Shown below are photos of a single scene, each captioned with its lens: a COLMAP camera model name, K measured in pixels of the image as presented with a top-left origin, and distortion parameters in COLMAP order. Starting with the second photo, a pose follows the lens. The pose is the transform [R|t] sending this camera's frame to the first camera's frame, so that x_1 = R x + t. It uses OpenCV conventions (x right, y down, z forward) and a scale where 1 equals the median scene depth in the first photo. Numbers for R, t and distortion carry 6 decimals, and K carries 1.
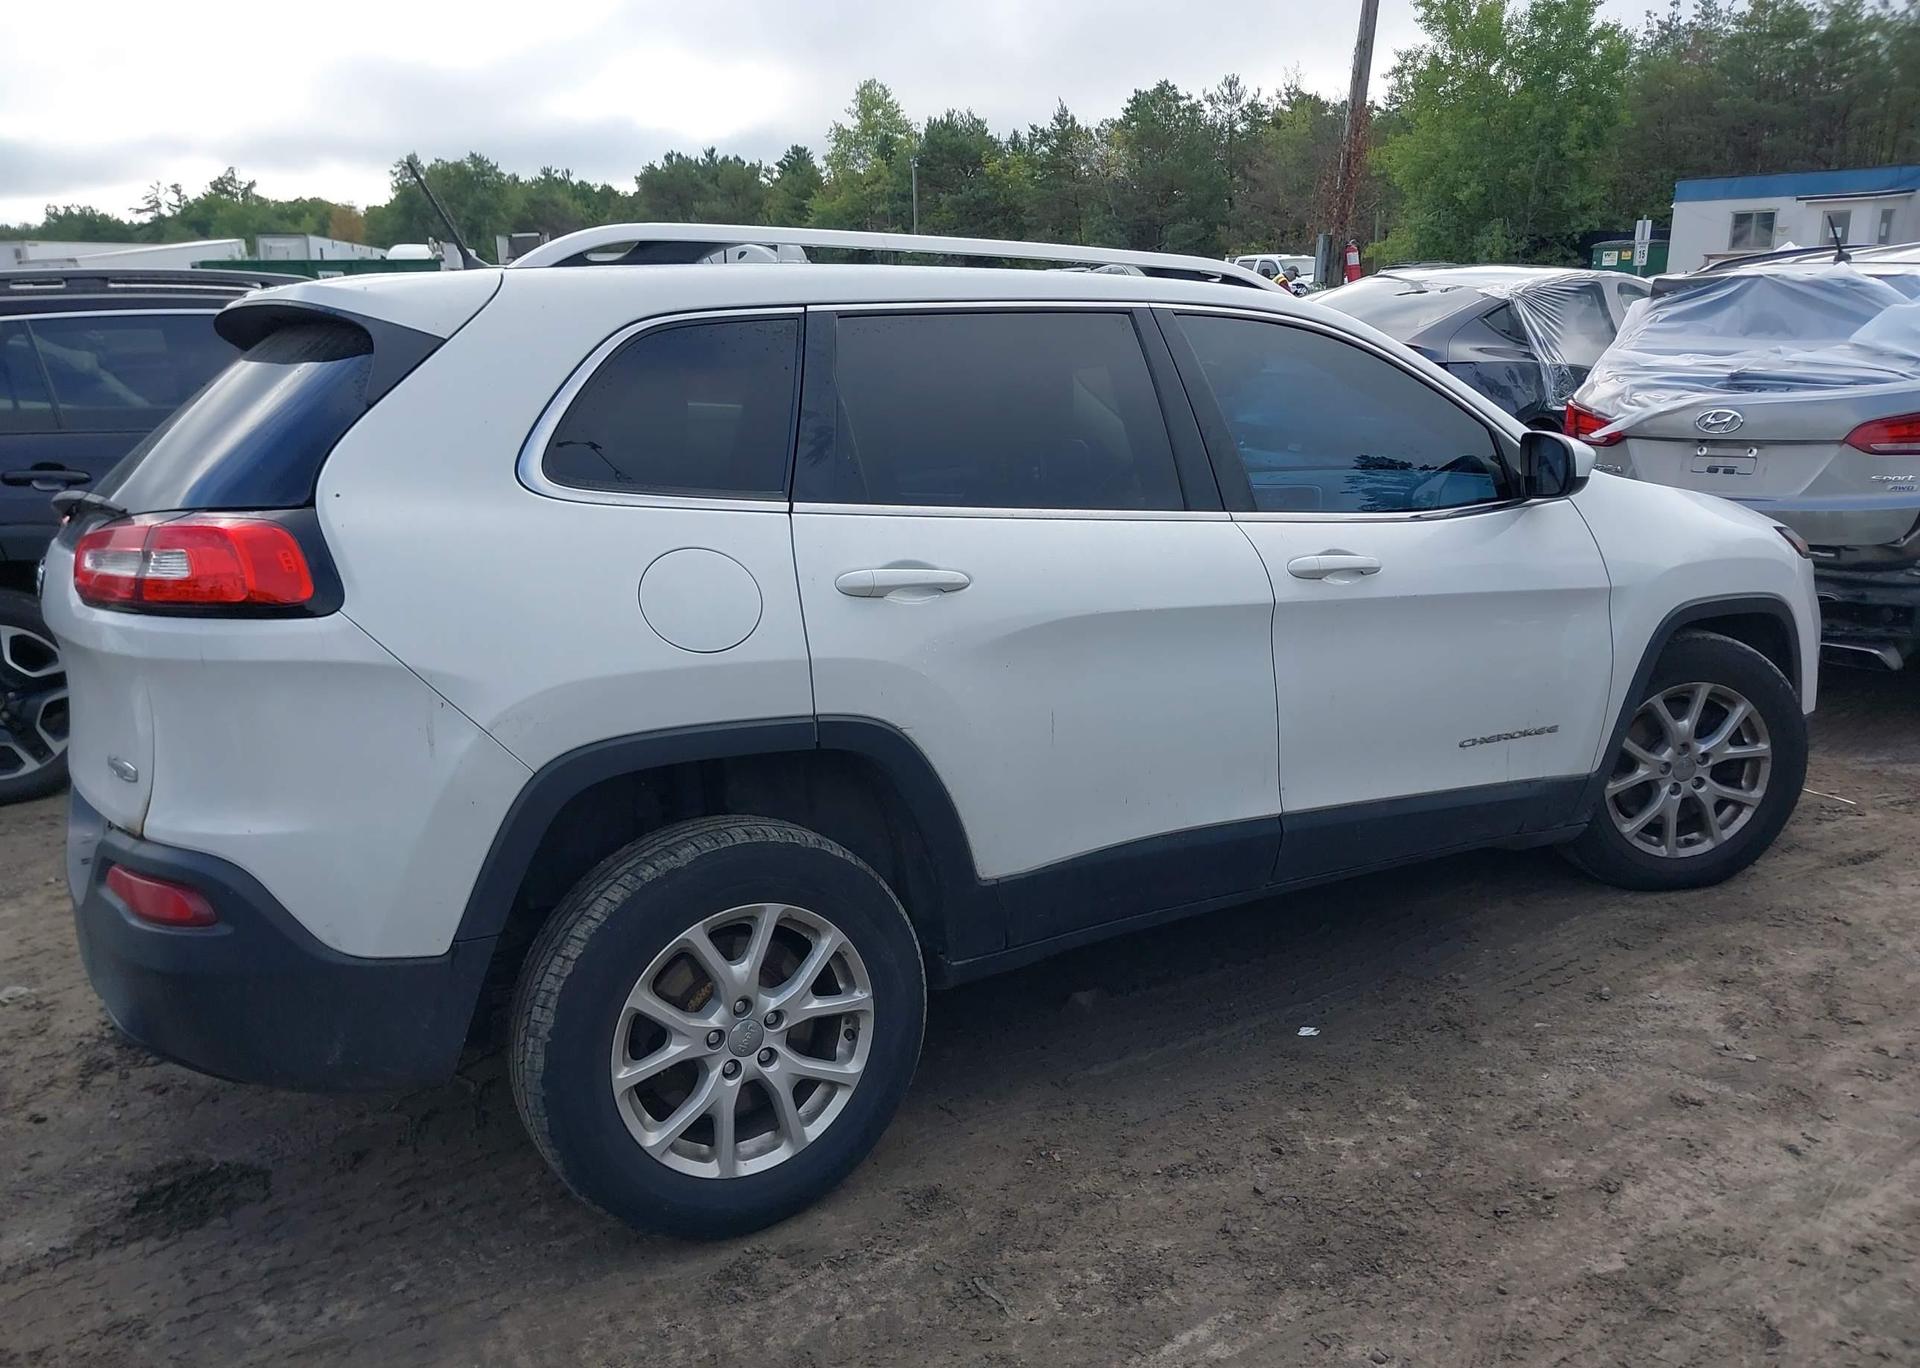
lens RADIAL K [[1527.9, 0, 985.7], [0, 1527.9, 685.4], [0, 0, 1]] dist [0.030969, -0.030444]
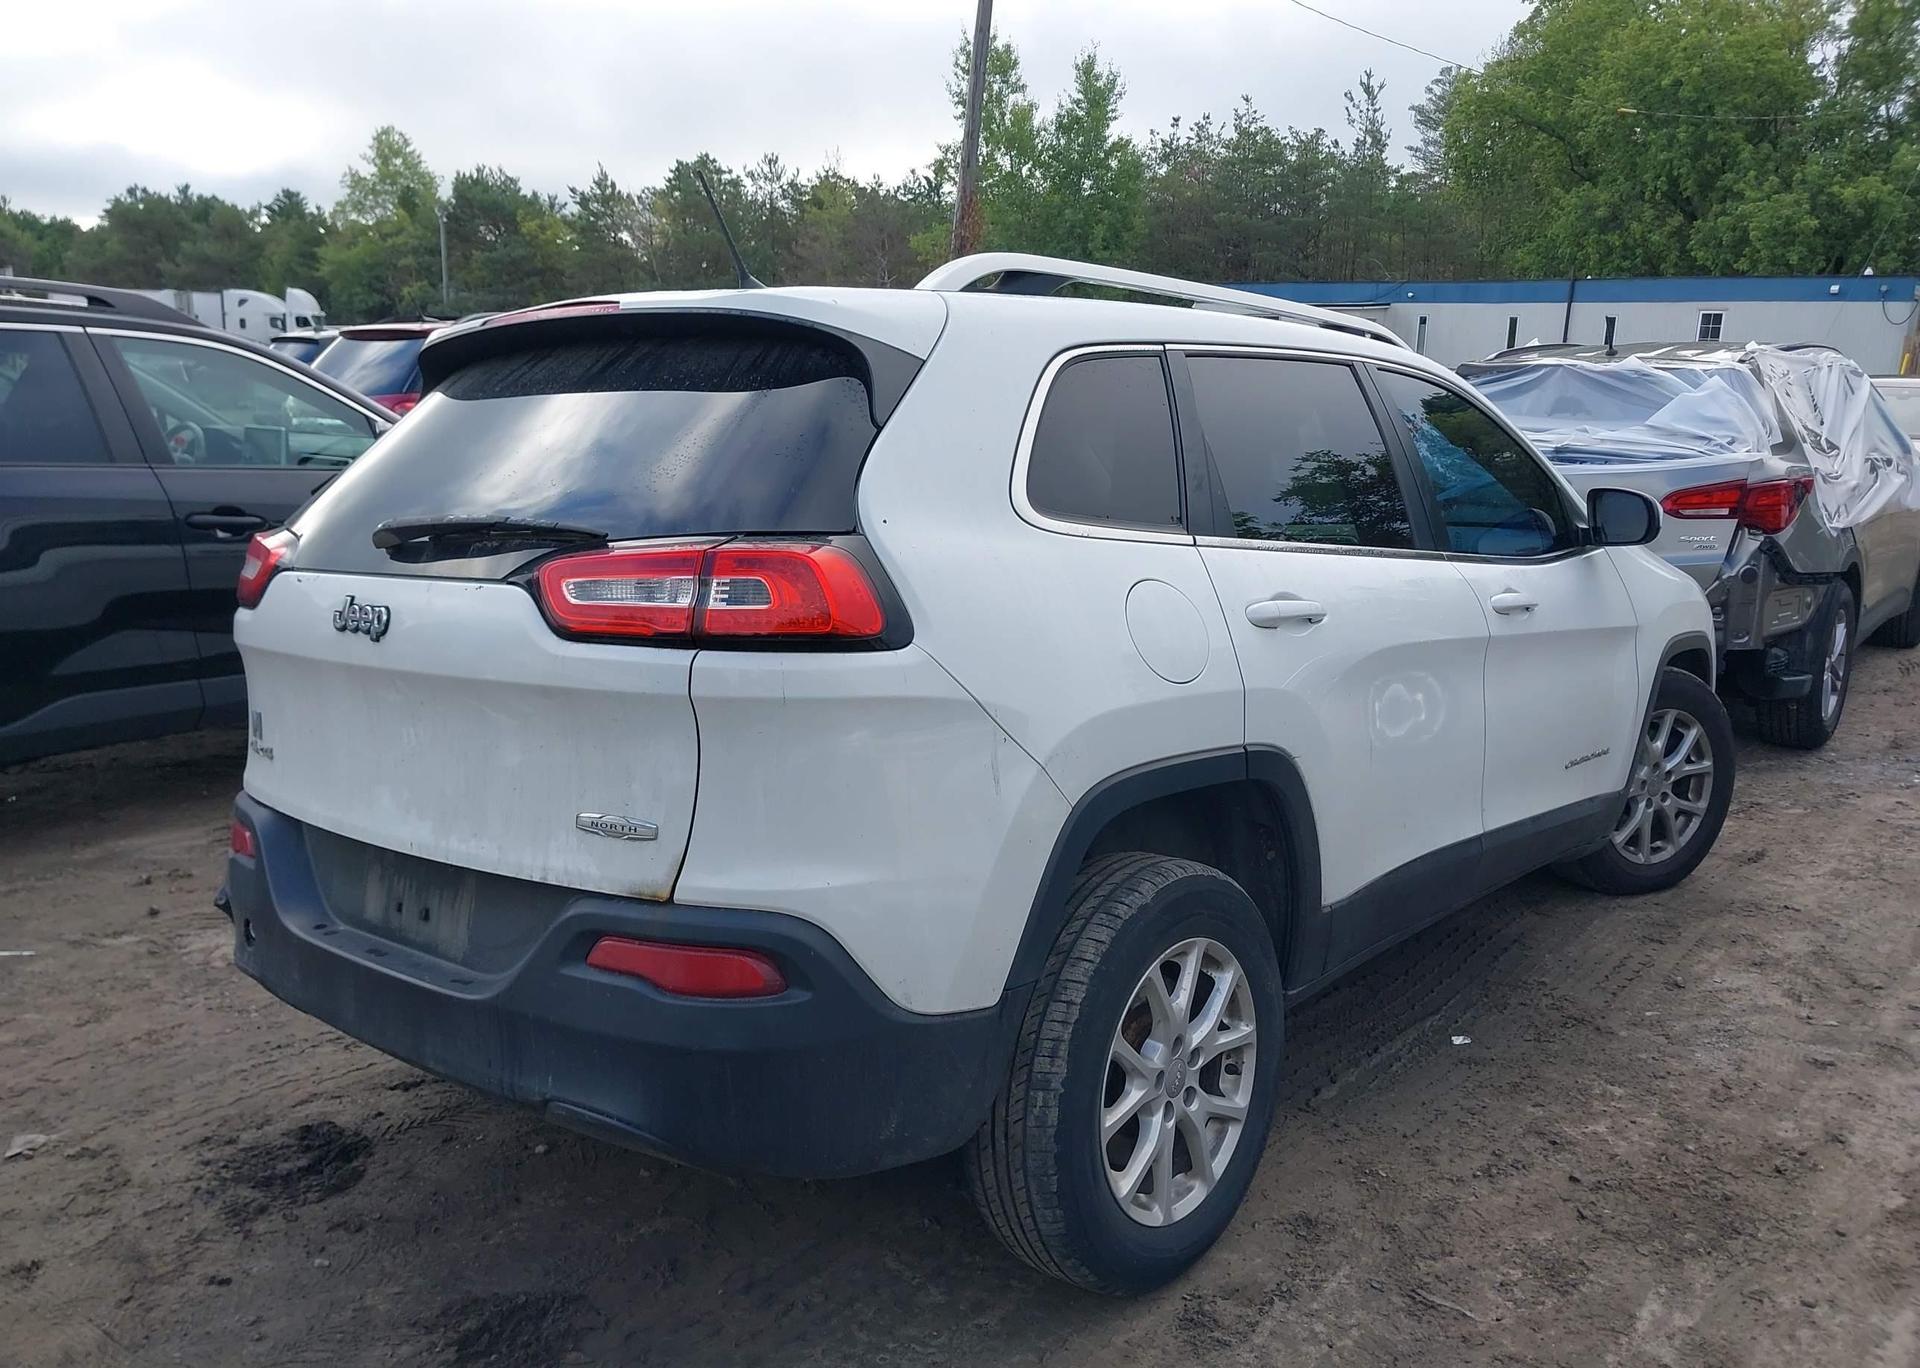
lens RADIAL K [[1539.9, 0, 966.0], [0, 1539.9, 687.3], [0, 0, 1]] dist [0.007719, -0.007580]
pose [[0.953965, -0.020443, 0.299221, -0.293882], [0.034001, 0.998614, -0.040177, 0.007886], [-0.297985, 0.048501, 0.953338, 0.042620]]
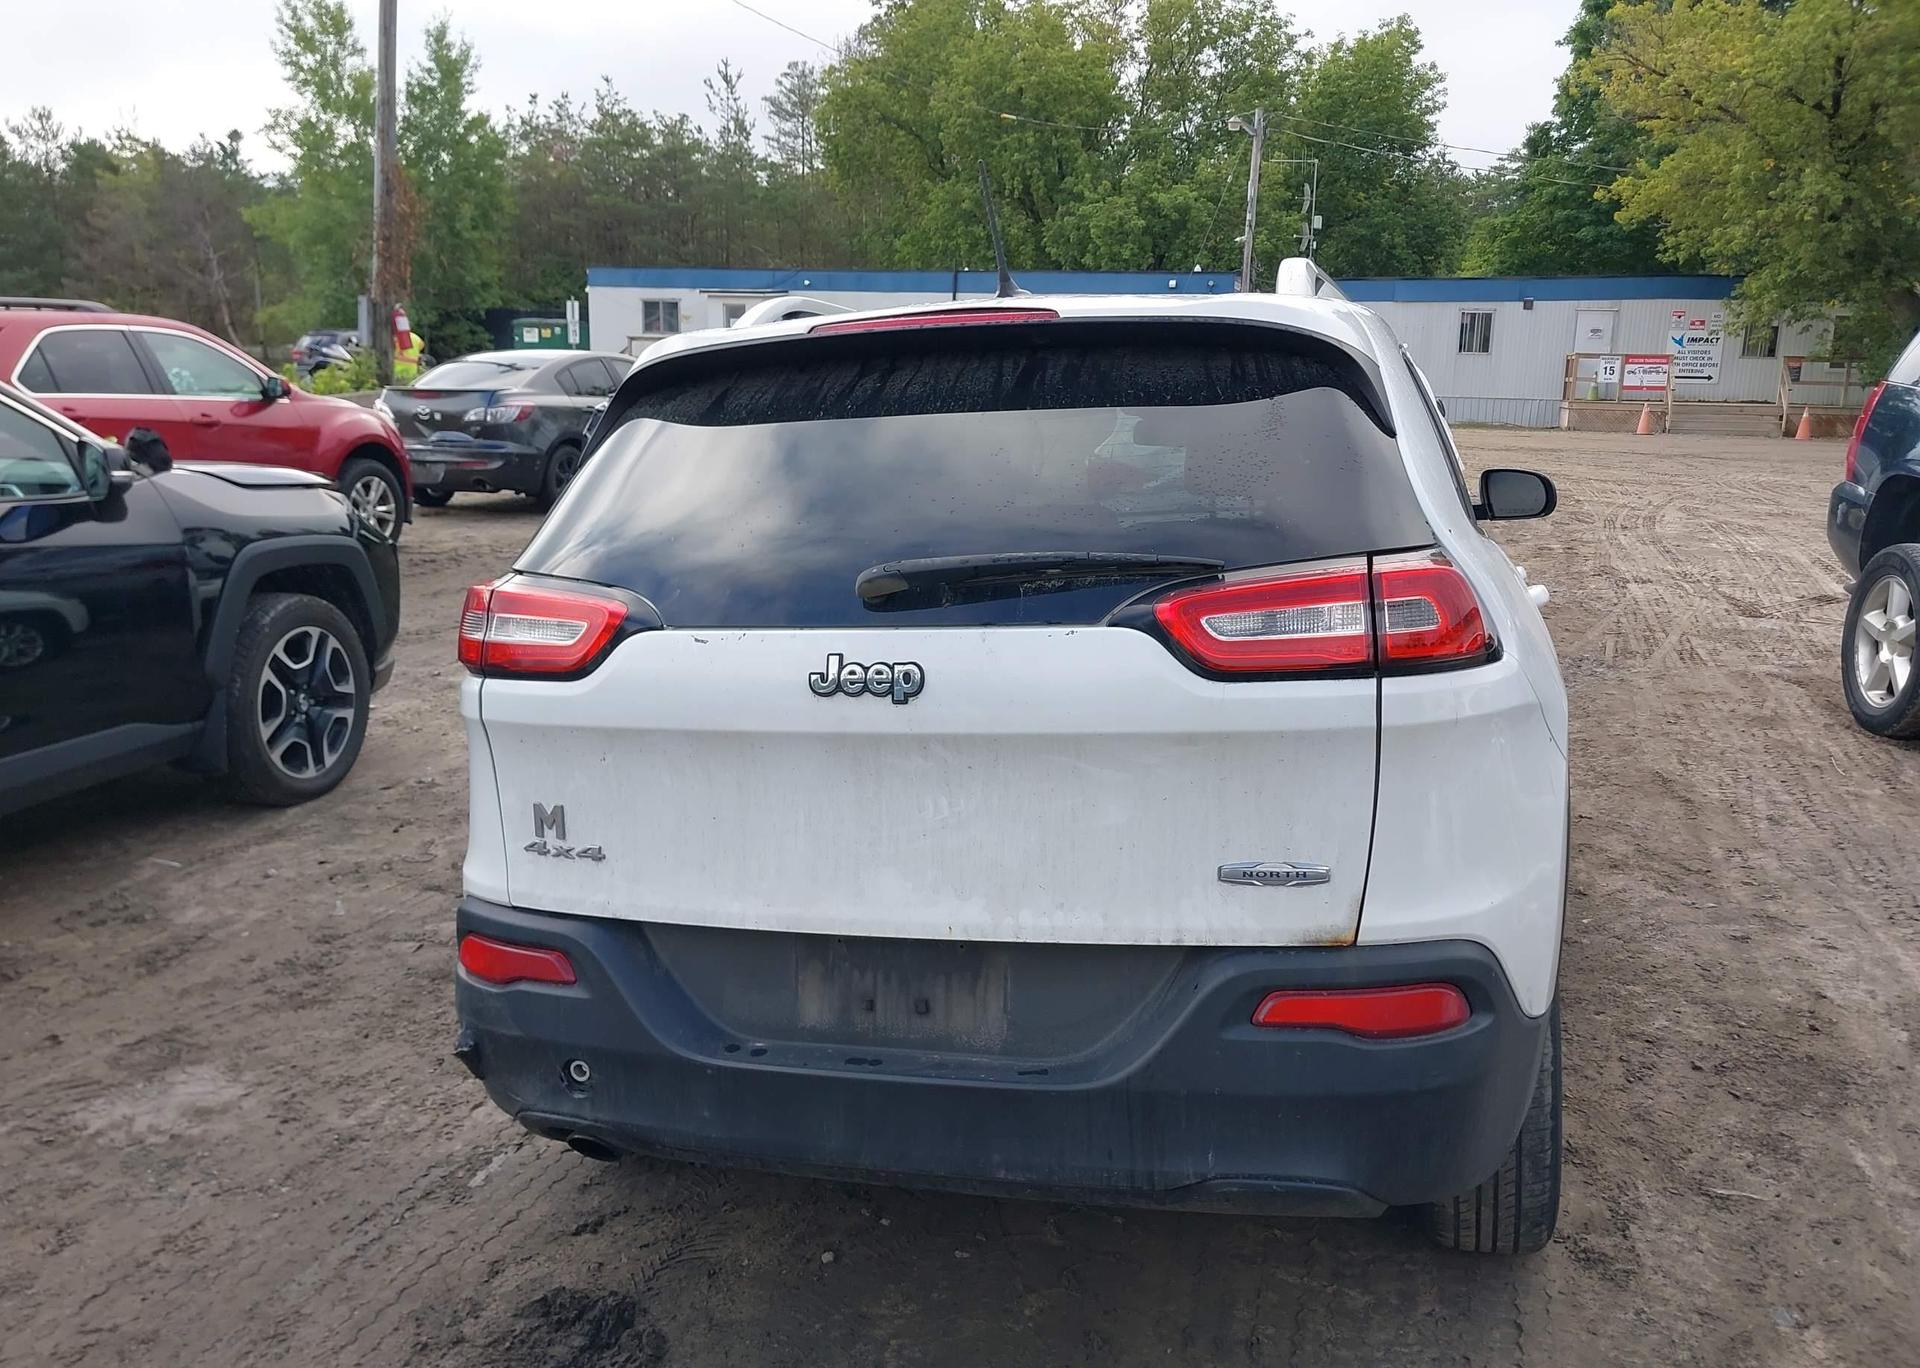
lens RADIAL K [[1539.9, 0, 966.0], [0, 1539.9, 687.3], [0, 0, 1]] dist [0.007719, -0.007580]
pose [[0.751698, -0.104753, 0.651135, -0.542614], [0.134358, 0.990923, 0.004309, -0.029760], [-0.645676, 0.084247, 0.758950, 0.202829]]
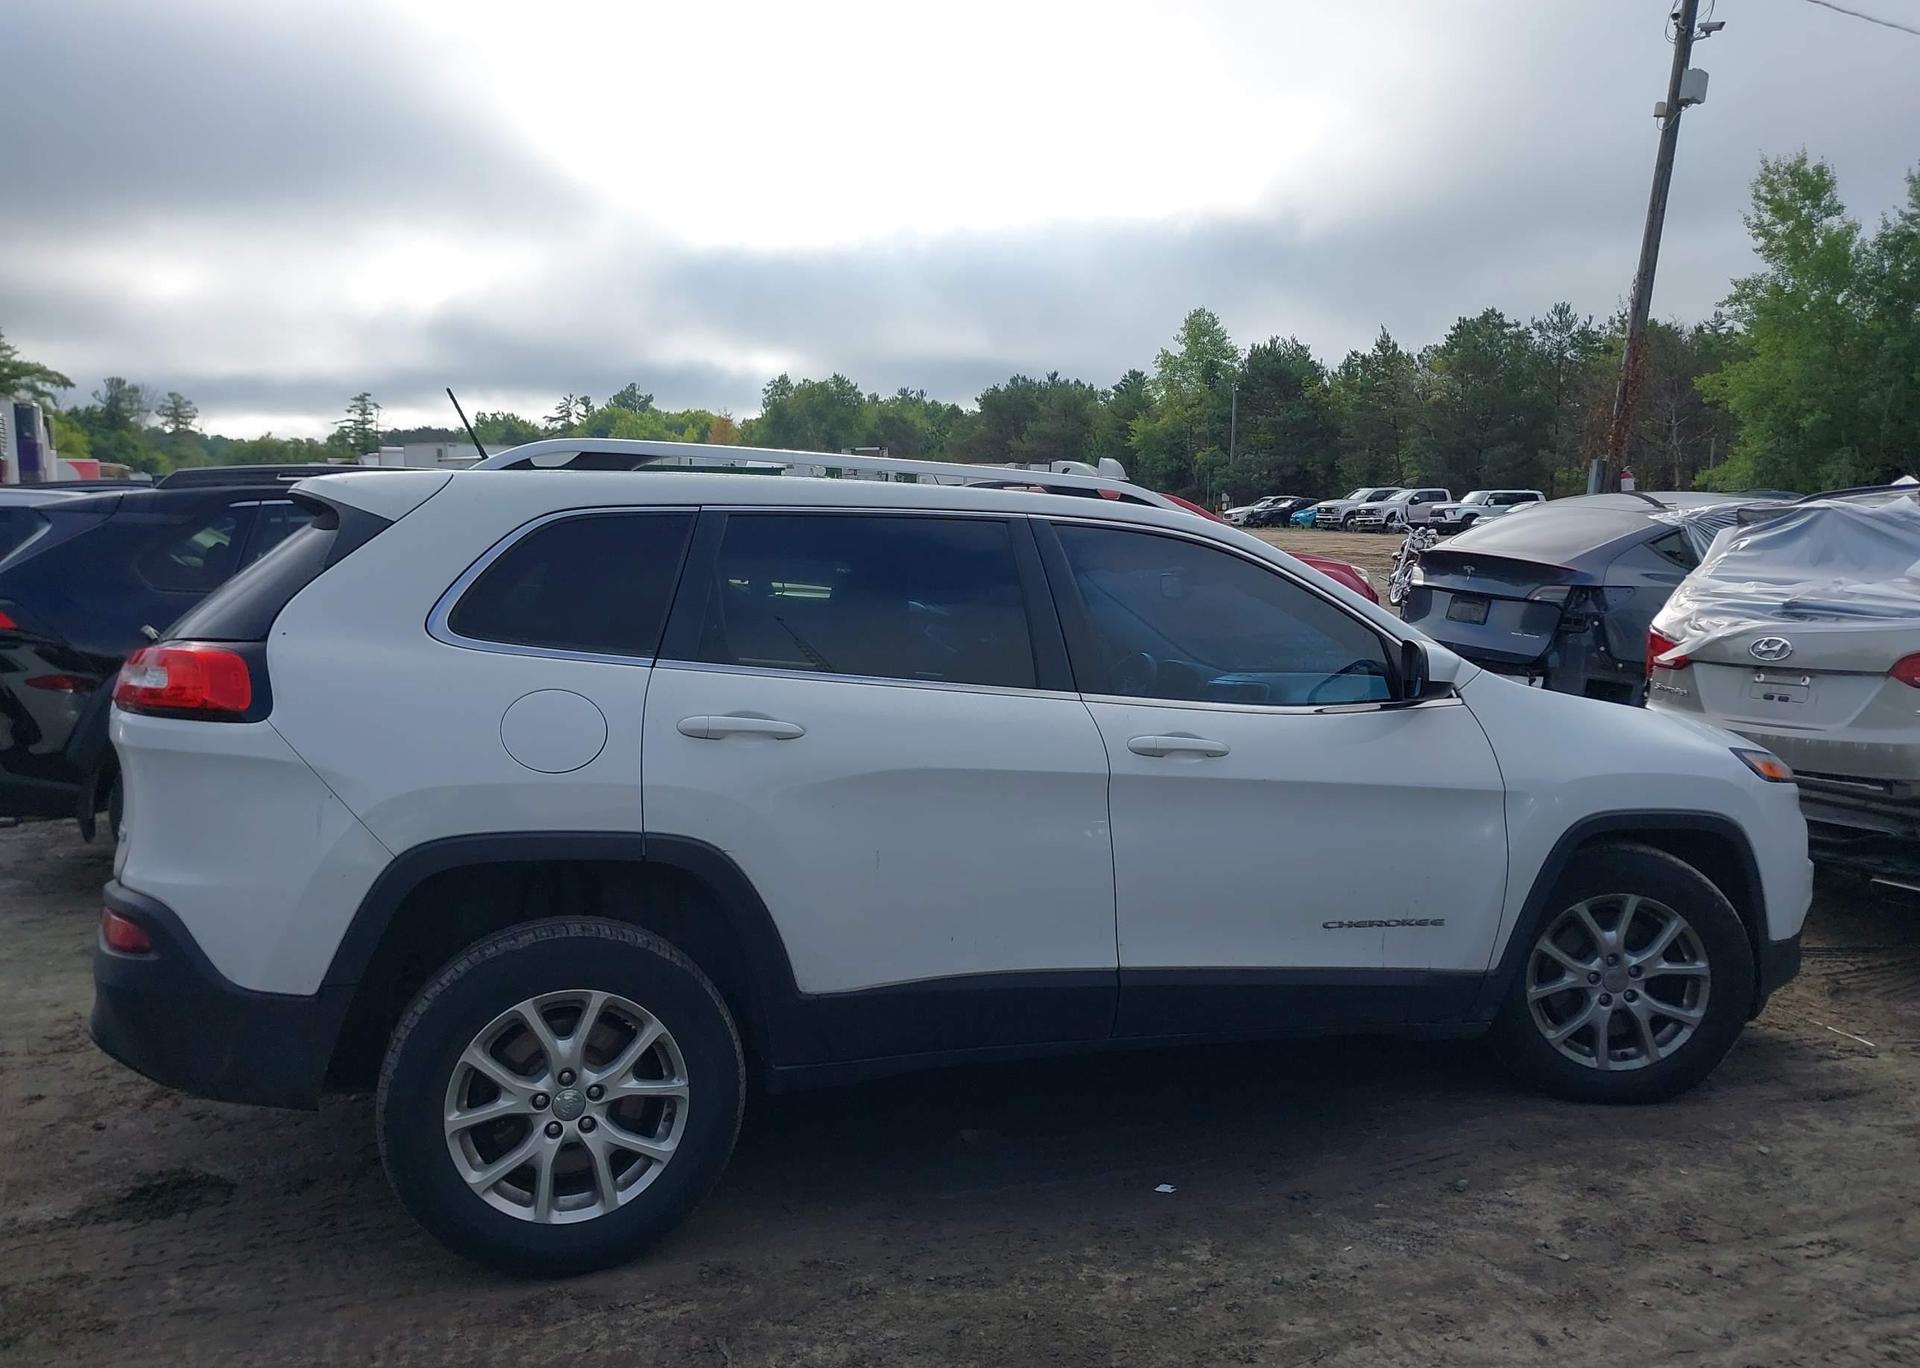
lens RADIAL K [[1527.9, 0, 985.7], [0, 1527.9, 685.4], [0, 0, 1]] dist [0.030969, -0.030444]
pose [[0.975664, 0.050400, -0.213399, 0.201286], [-0.078578, 0.988952, -0.125692, 0.017256], [0.204707, 0.139402, 0.968846, -0.066471]]
